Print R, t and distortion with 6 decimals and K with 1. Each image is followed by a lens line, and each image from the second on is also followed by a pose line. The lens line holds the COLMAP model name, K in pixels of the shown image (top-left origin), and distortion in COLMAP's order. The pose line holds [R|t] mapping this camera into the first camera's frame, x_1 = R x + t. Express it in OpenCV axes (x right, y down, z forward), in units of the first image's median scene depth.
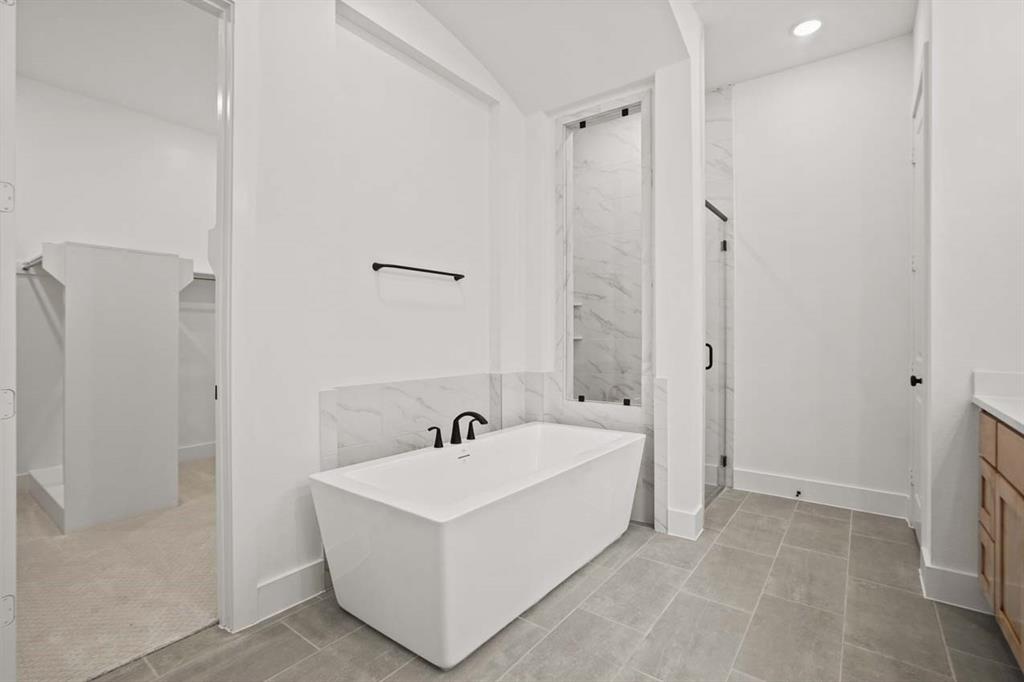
lens RADIAL K [[470.2, 0, 505.0], [0, 470.2, 336.1], [0, 0, 1]] dist [-0.052389, 0.021634]
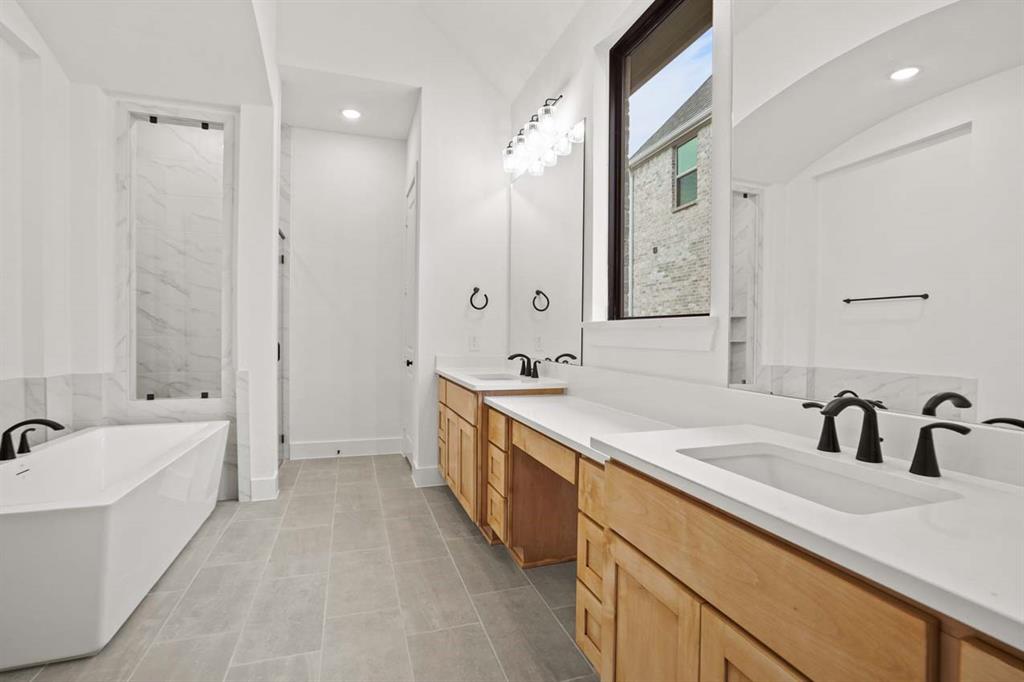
lens RADIAL K [[470.2, 0, 505.0], [0, 470.2, 336.1], [0, 0, 1]] dist [-0.052389, 0.021634]
pose [[0.559412, 0.002713, 0.828886, -0.261237], [-0.006983, 0.999975, 0.001439, -0.003347], [-0.828861, -0.006593, 0.559416, -0.194306]]
